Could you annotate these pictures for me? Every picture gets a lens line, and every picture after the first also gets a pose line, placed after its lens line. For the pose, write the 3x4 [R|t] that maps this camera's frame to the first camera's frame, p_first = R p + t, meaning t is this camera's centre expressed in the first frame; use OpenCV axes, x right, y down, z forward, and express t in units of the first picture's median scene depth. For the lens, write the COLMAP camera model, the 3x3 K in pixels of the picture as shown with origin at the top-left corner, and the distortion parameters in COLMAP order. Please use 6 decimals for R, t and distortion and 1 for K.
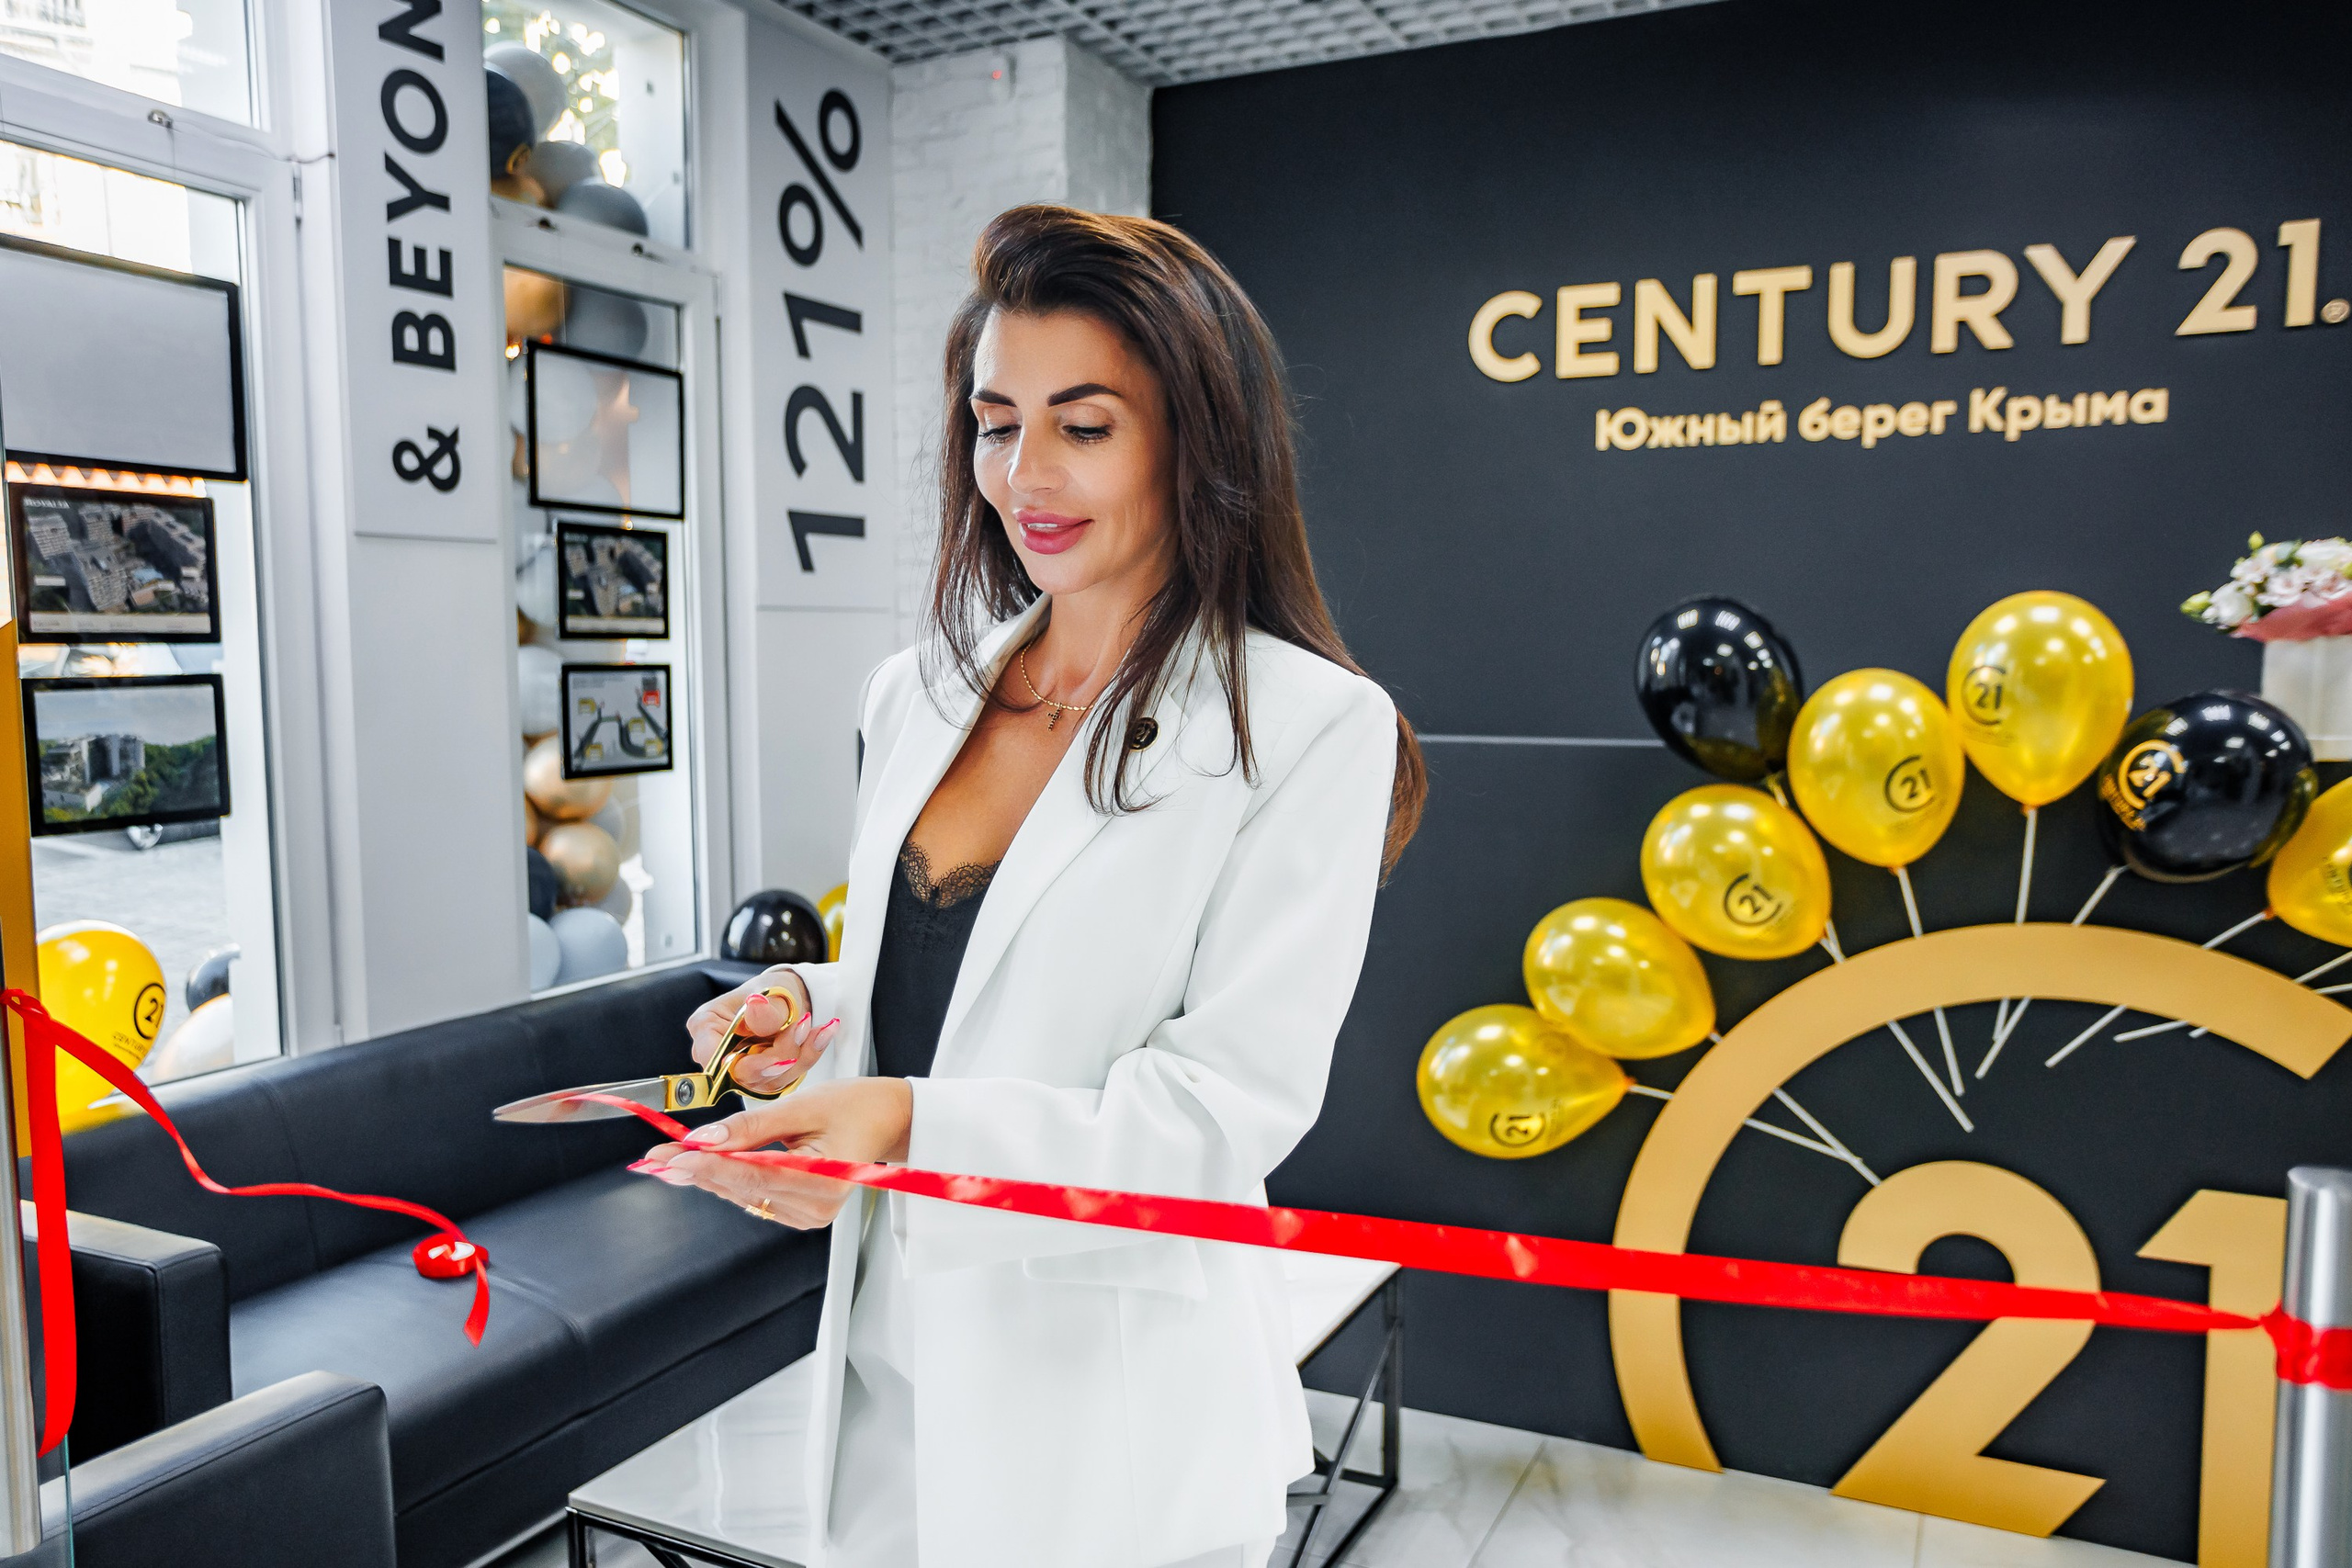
lens RADIAL K [[1756.0, 0, 1142.2], [0, 1756.0, 790.4], [0, 0, 1]] dist [-0.031701, 0.061063]
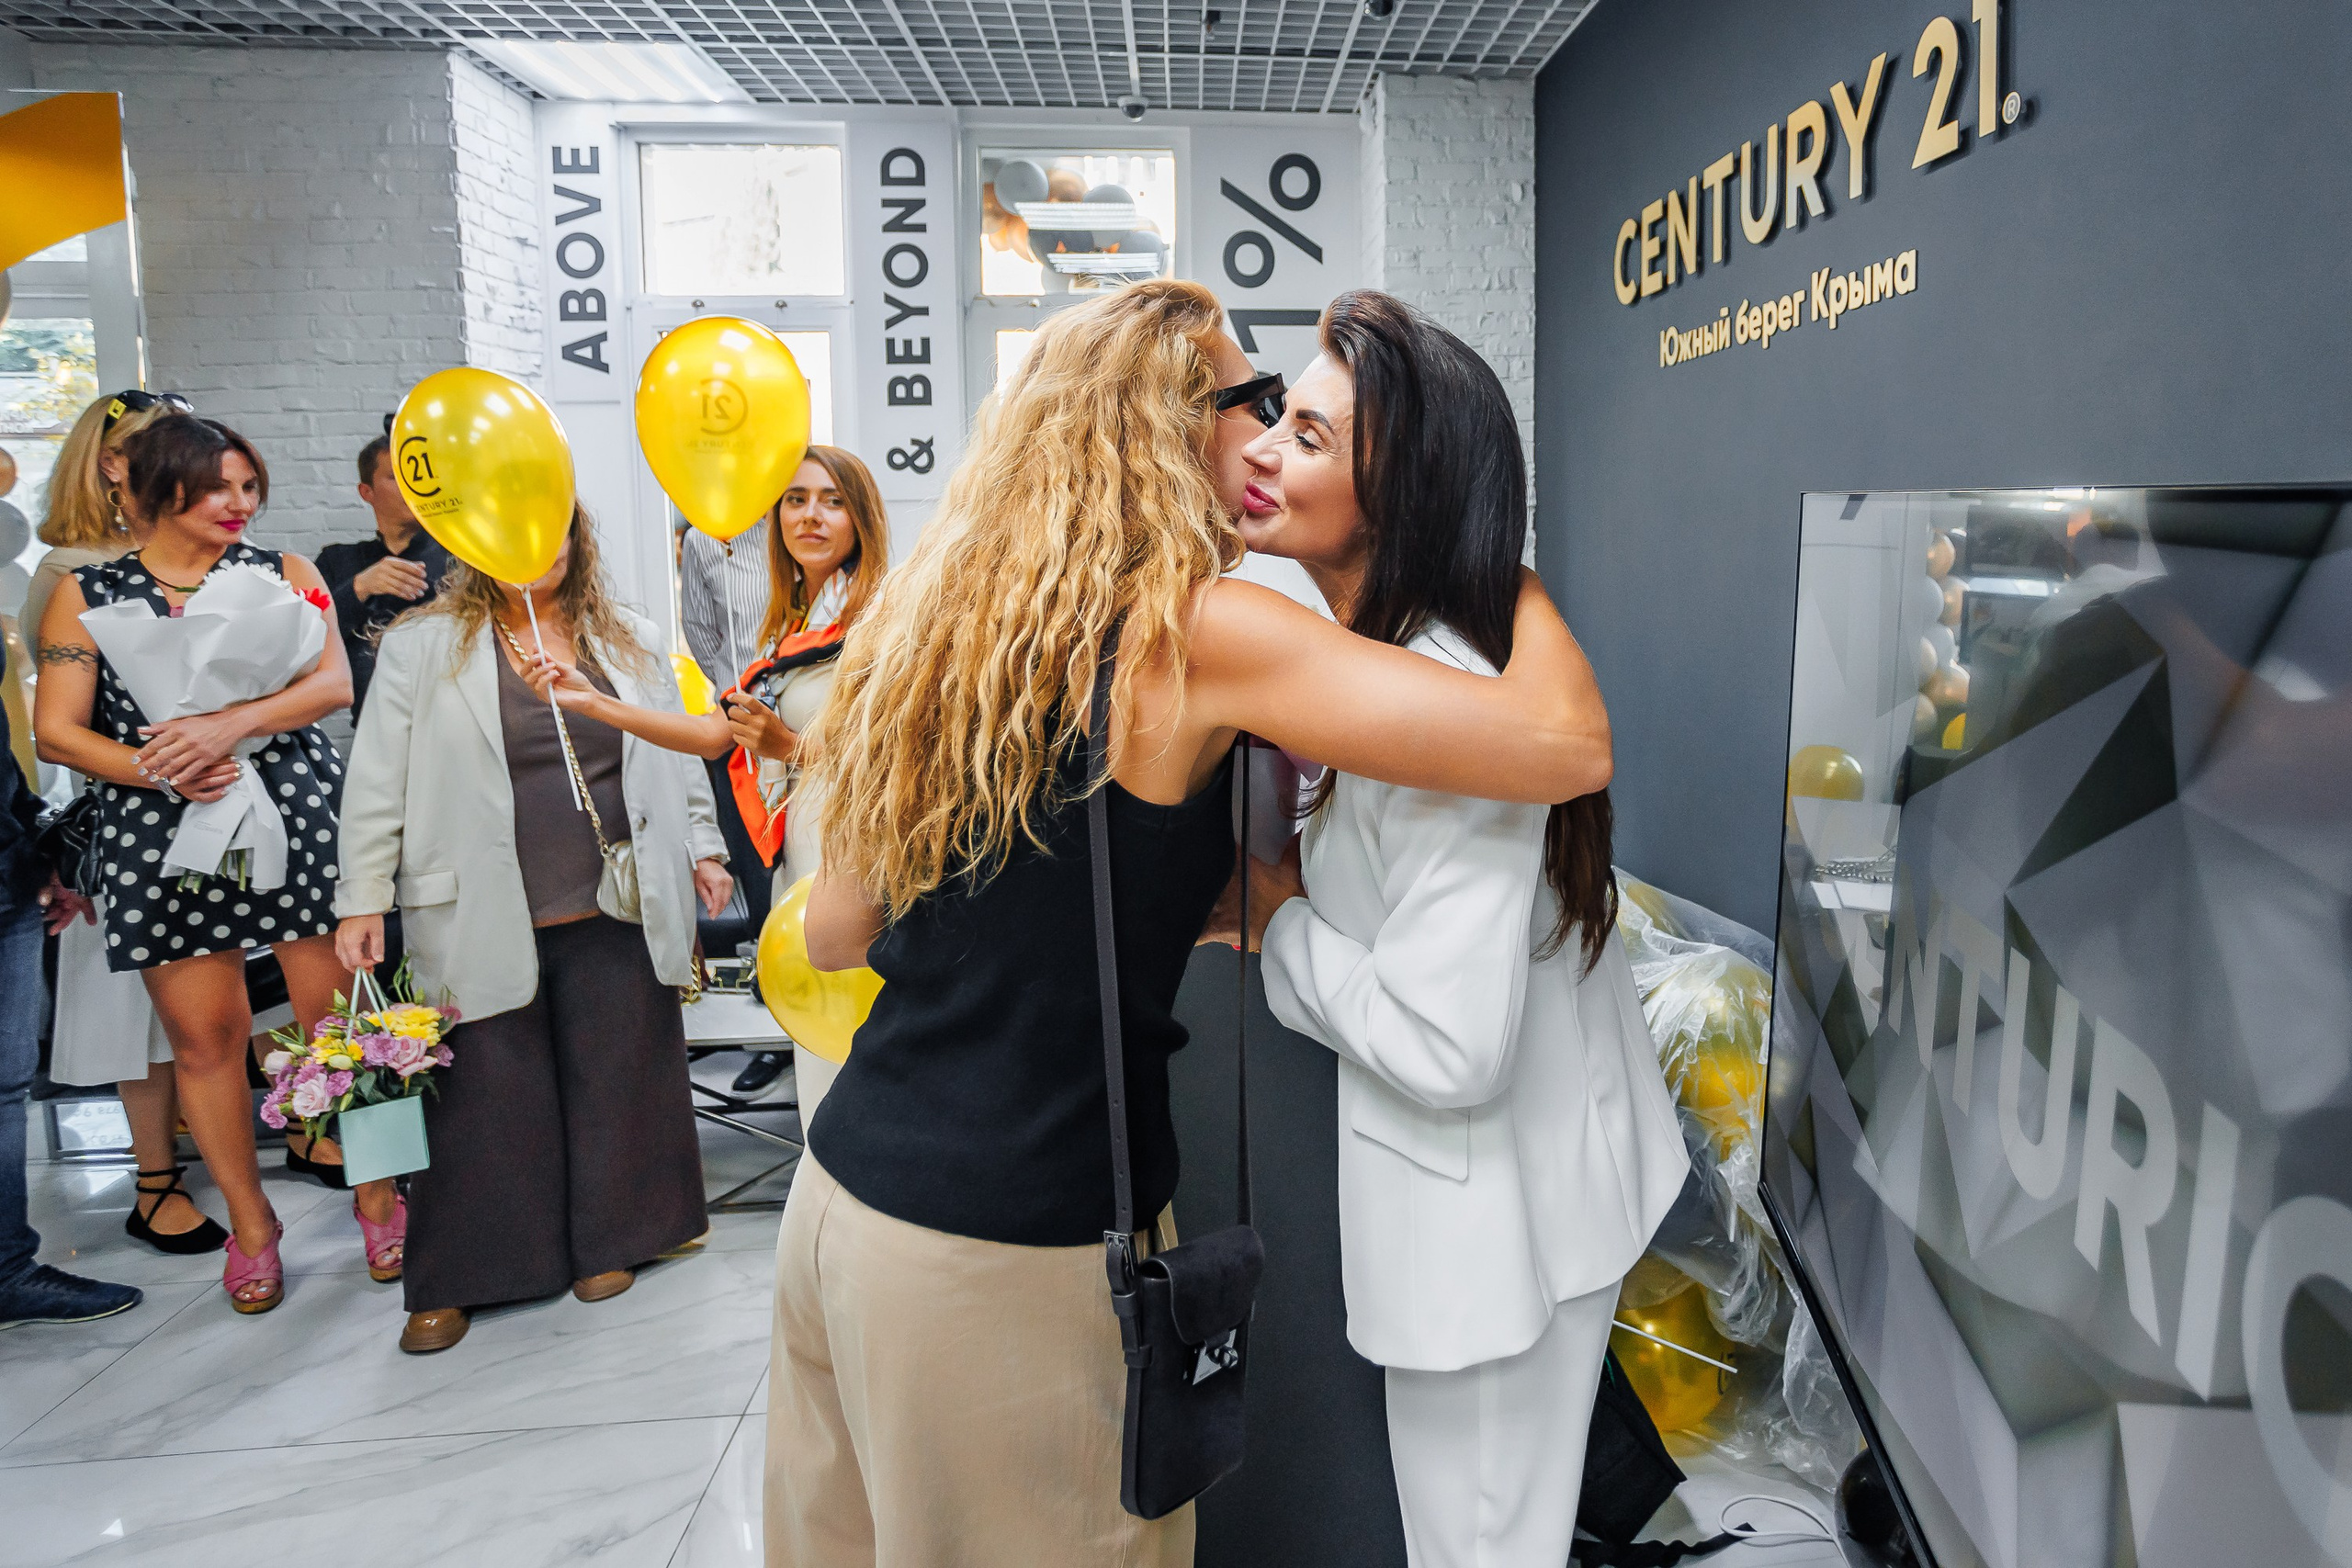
lens RADIAL K [[1507.6, 0, 1379.6], [0, 1507.6, 669.6], [0, 0, 1]] dist [-0.064257, 0.041873]
pose [[0.551933, 0.079490, -0.830091, 1.026948], [-0.067019, 0.996455, 0.050860, -0.073463], [0.831191, 0.027561, 0.555303, 0.494905]]
